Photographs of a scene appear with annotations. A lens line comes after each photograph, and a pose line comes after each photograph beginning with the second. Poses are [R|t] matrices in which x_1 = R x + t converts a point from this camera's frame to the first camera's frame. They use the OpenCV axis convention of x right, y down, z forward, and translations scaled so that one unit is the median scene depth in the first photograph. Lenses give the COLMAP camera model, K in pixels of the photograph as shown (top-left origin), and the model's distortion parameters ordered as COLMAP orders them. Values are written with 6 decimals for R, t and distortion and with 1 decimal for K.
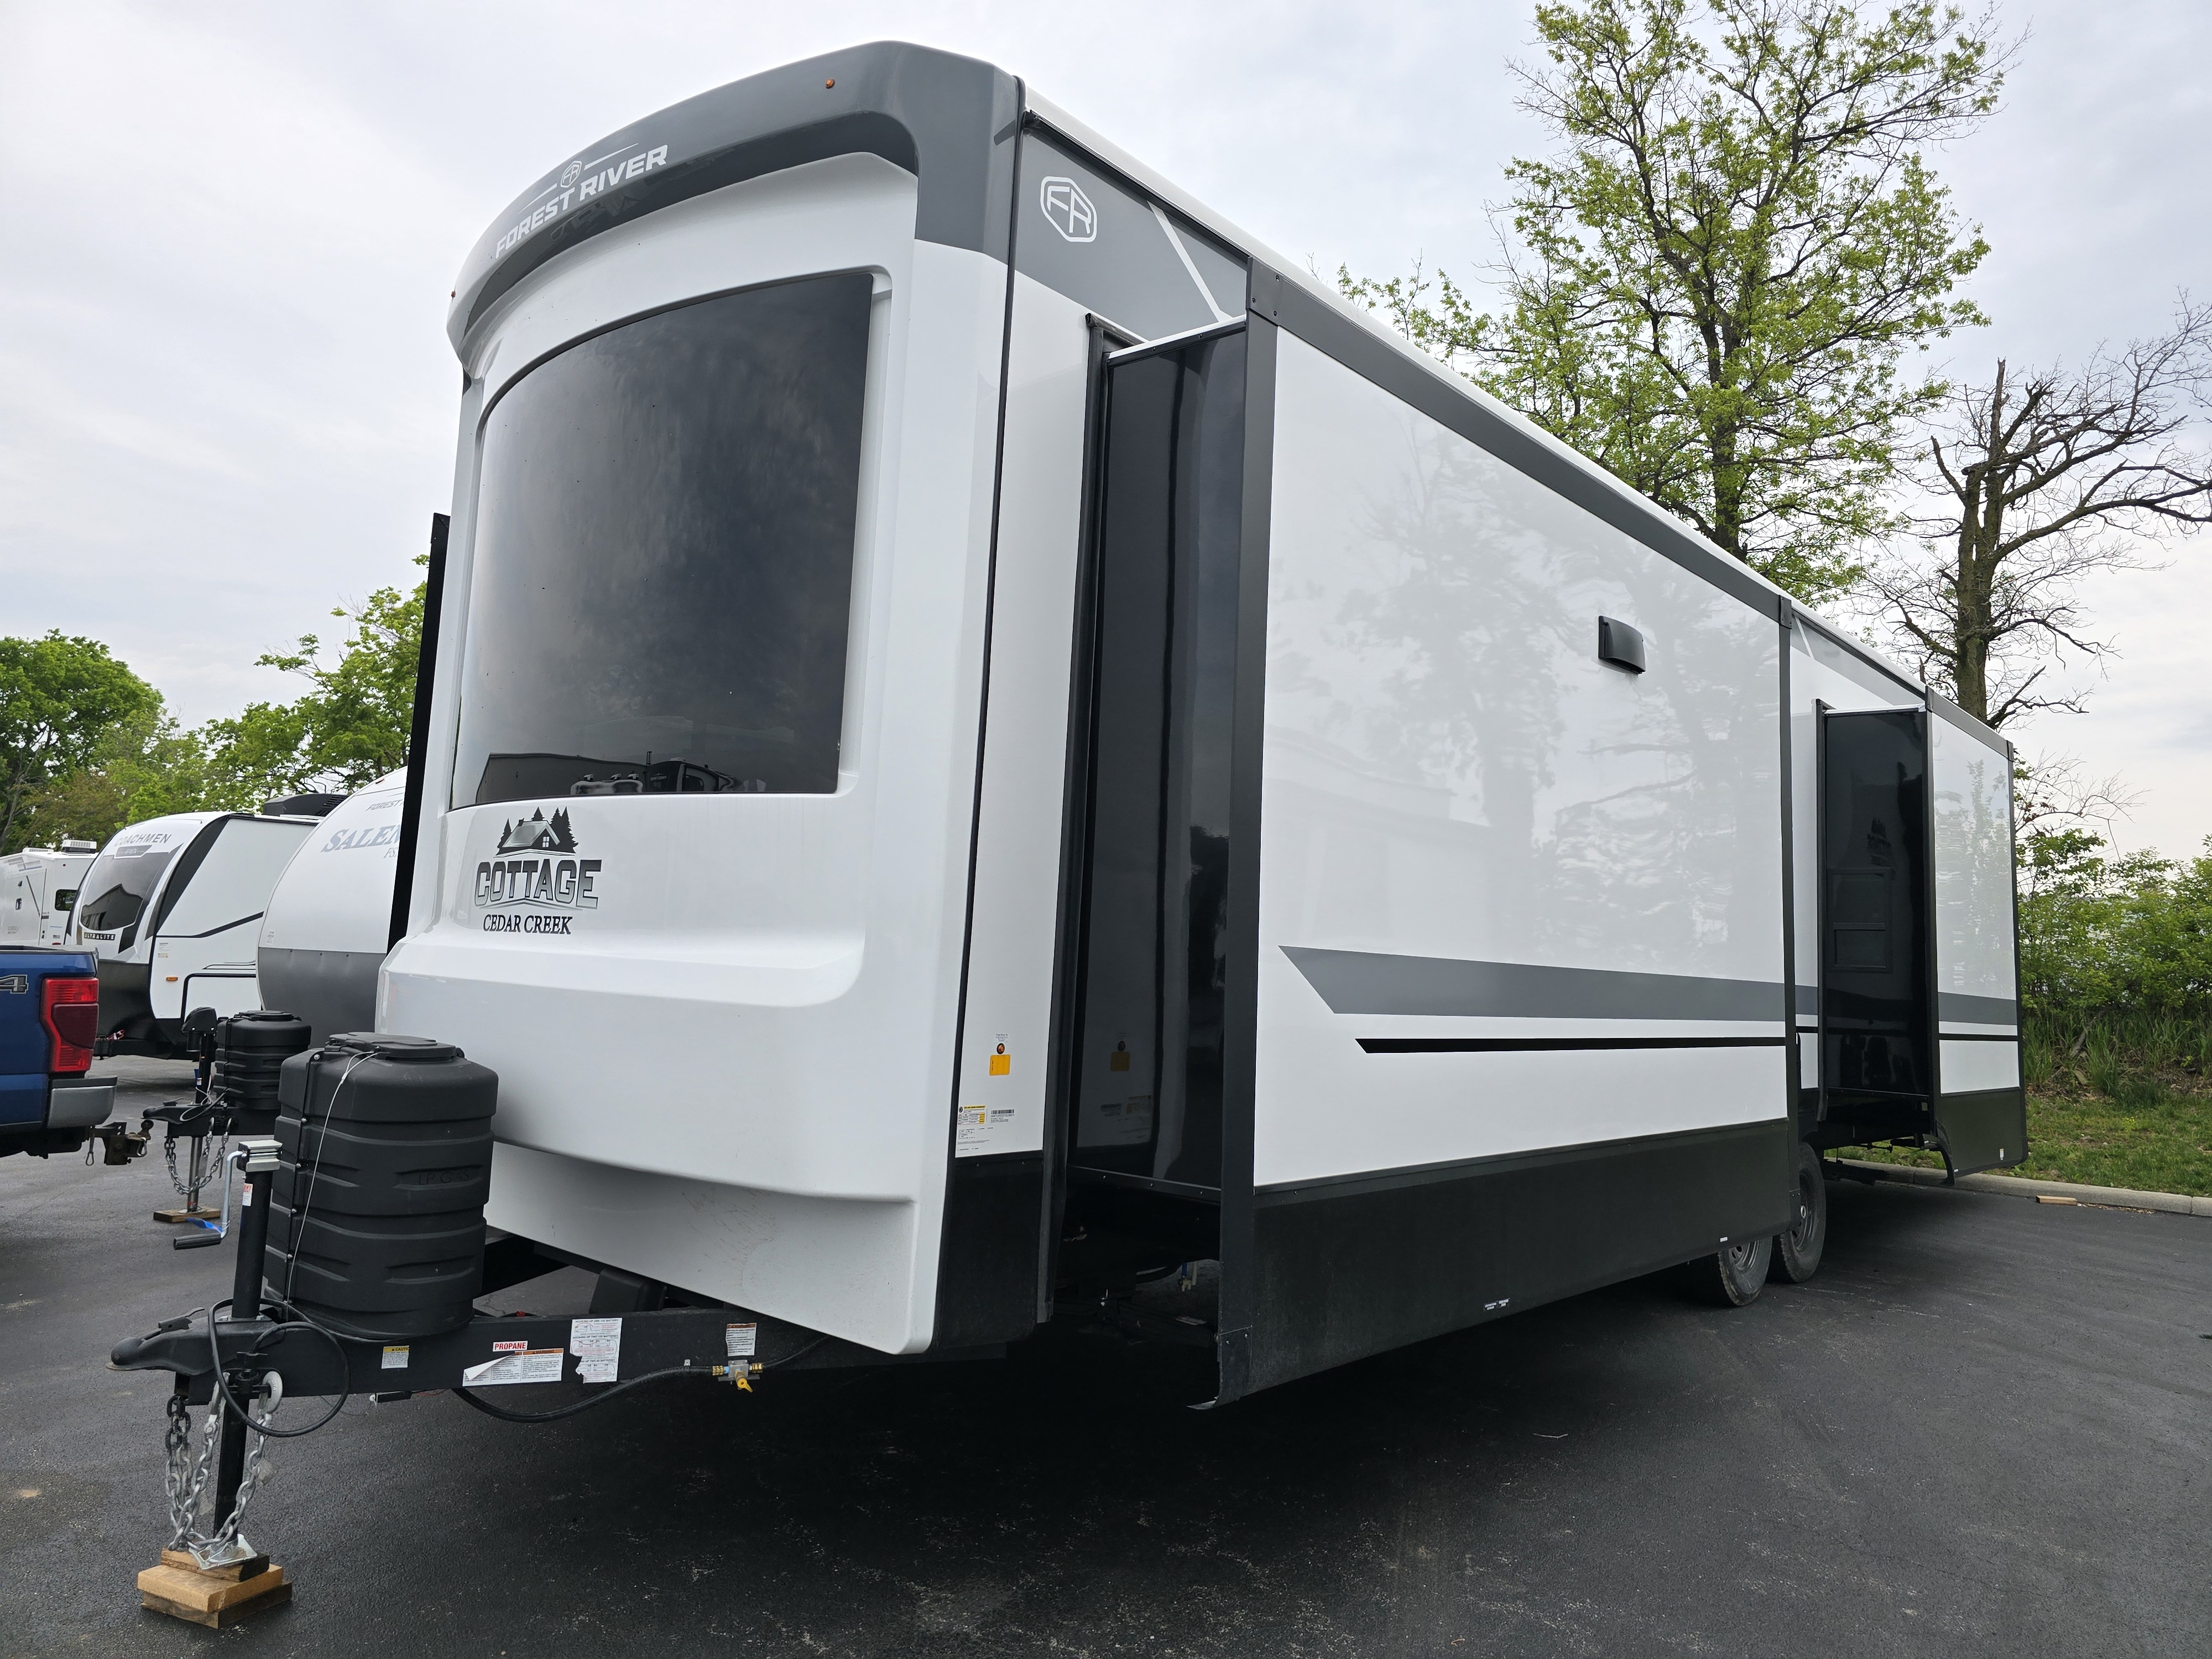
lens RADIAL K [[1532.0, 0, 1106.0], [0, 1532.0, 829.5], [0, 0, 1]] dist [-0.002942, -0.000320]
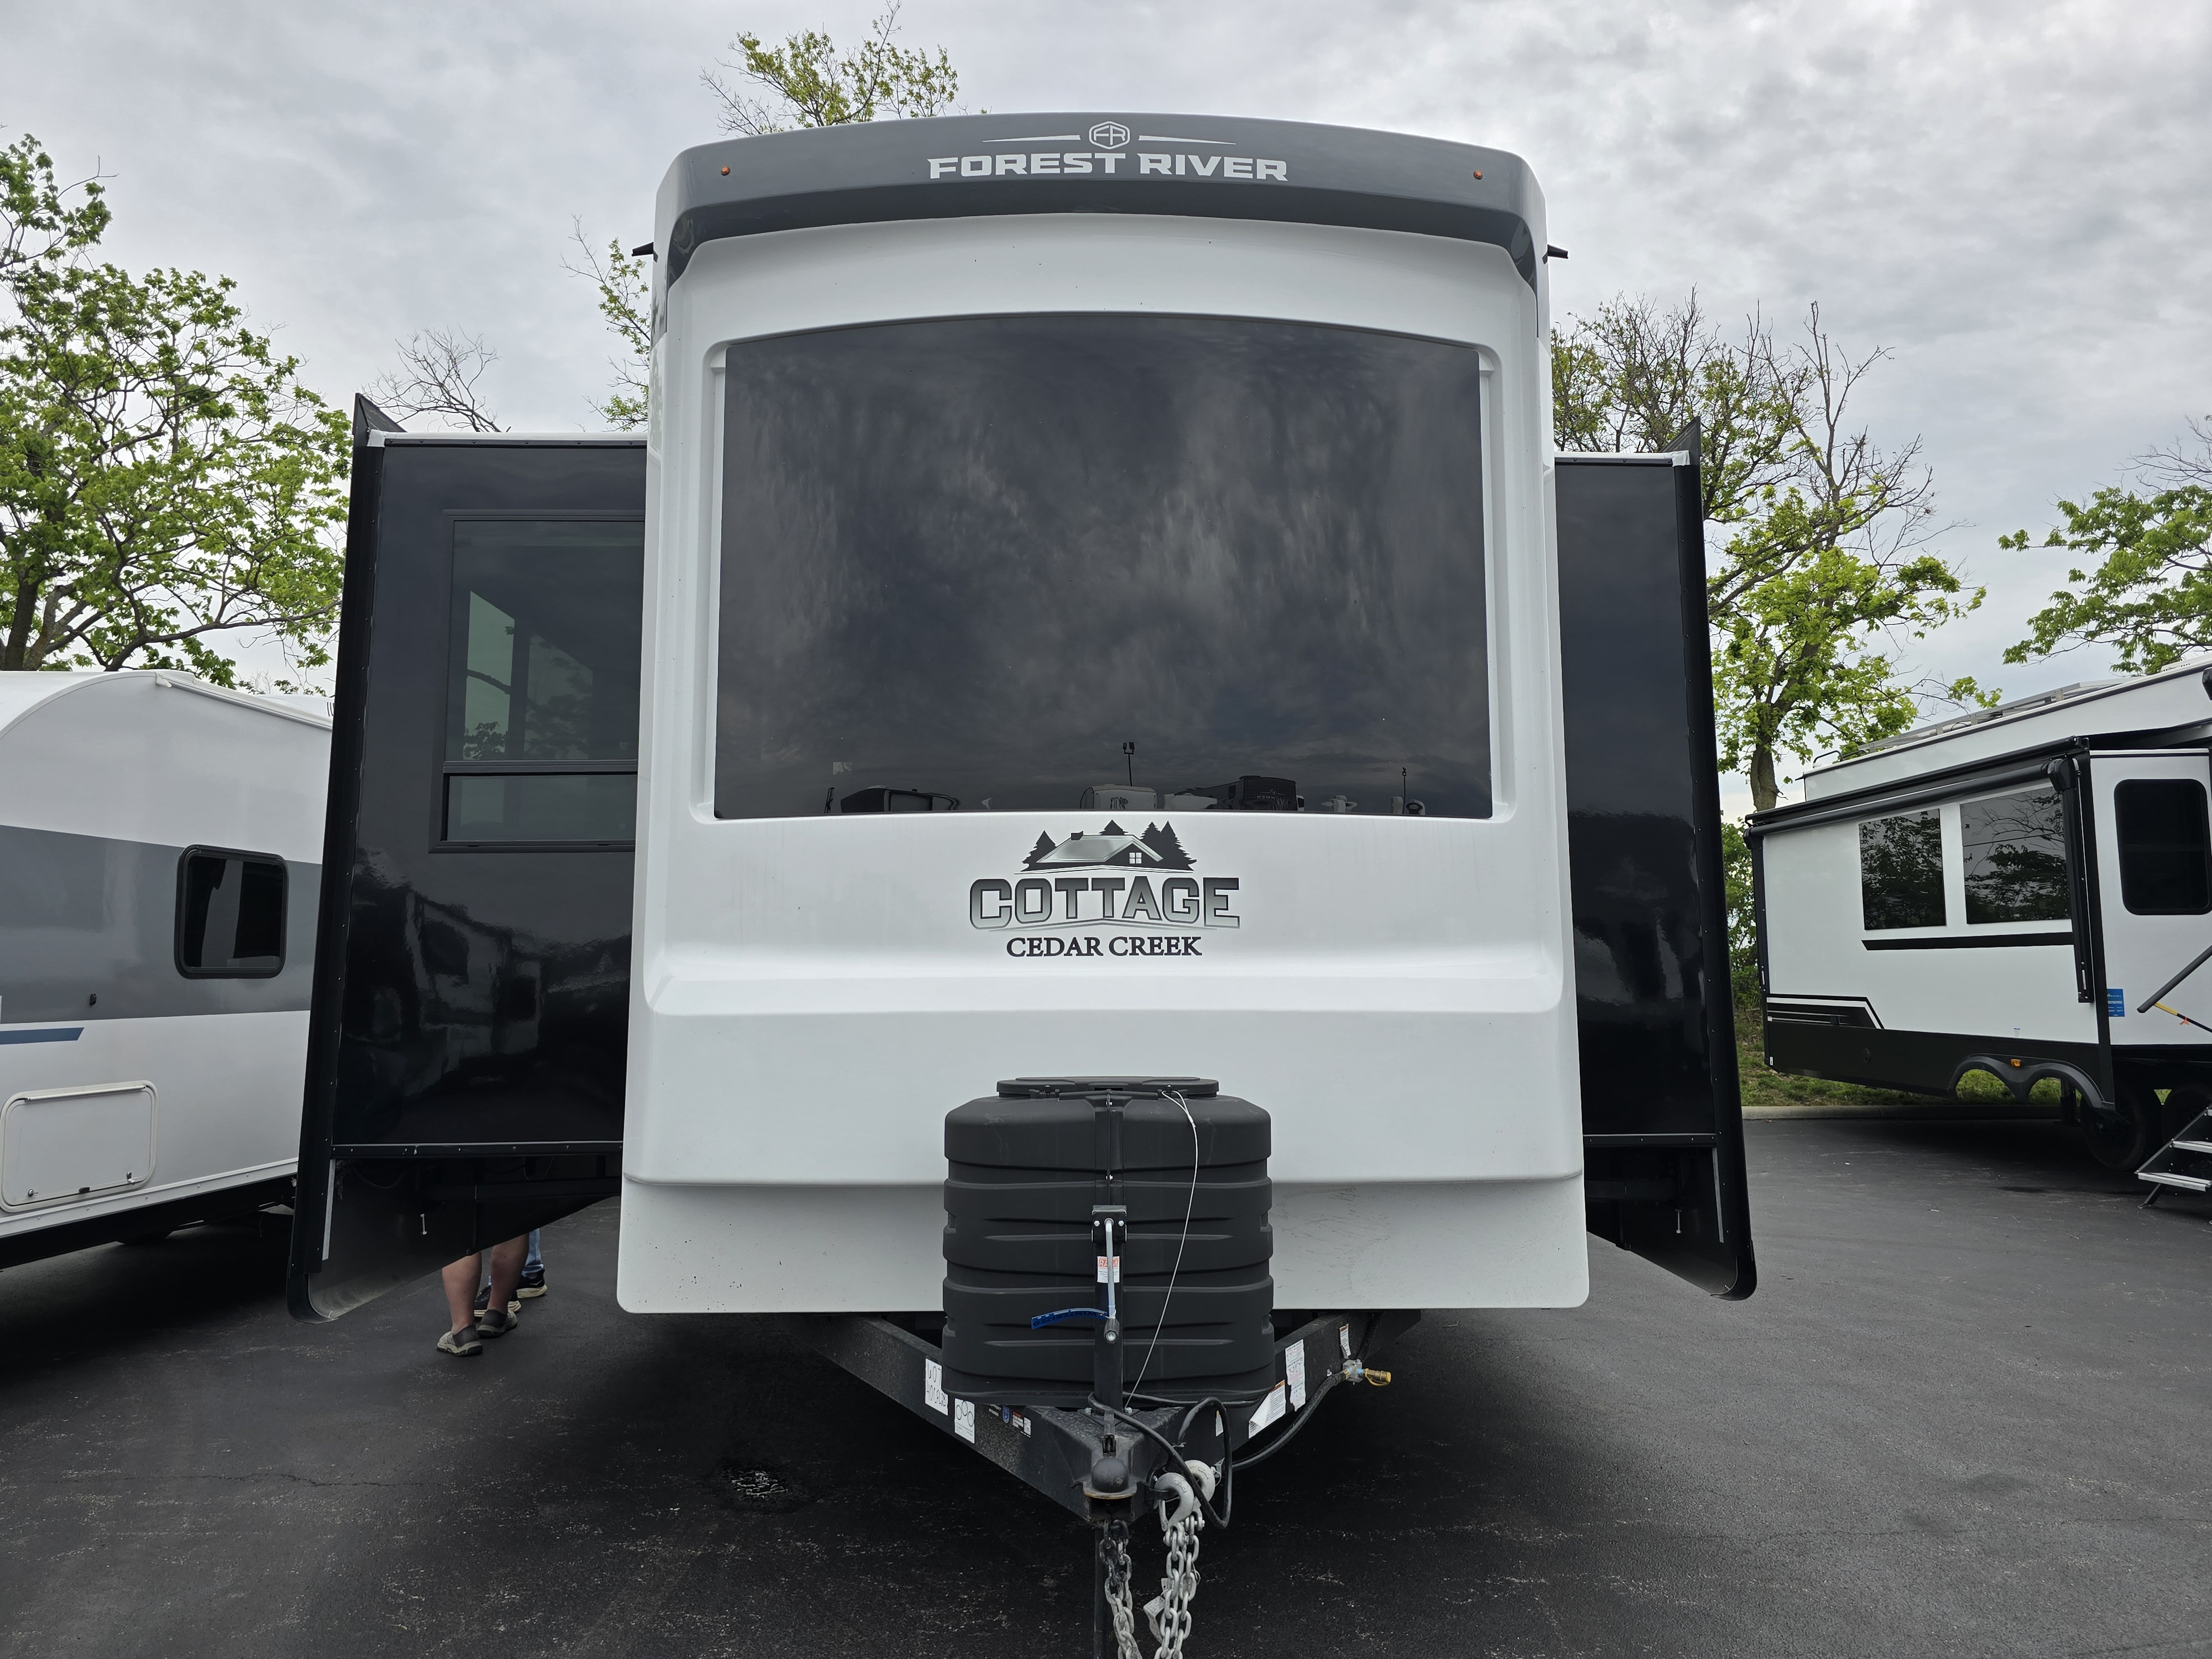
lens RADIAL K [[1493.8, 0, 1106.0], [0, 1493.8, 829.5], [0, 0, 1]] dist [0.002321, 0.000069]
pose [[0.760323, 0.017773, 0.649302, -0.988002], [-0.018367, 0.999814, -0.005861, -0.003616], [-0.649285, -0.007469, 0.760508, 0.326358]]
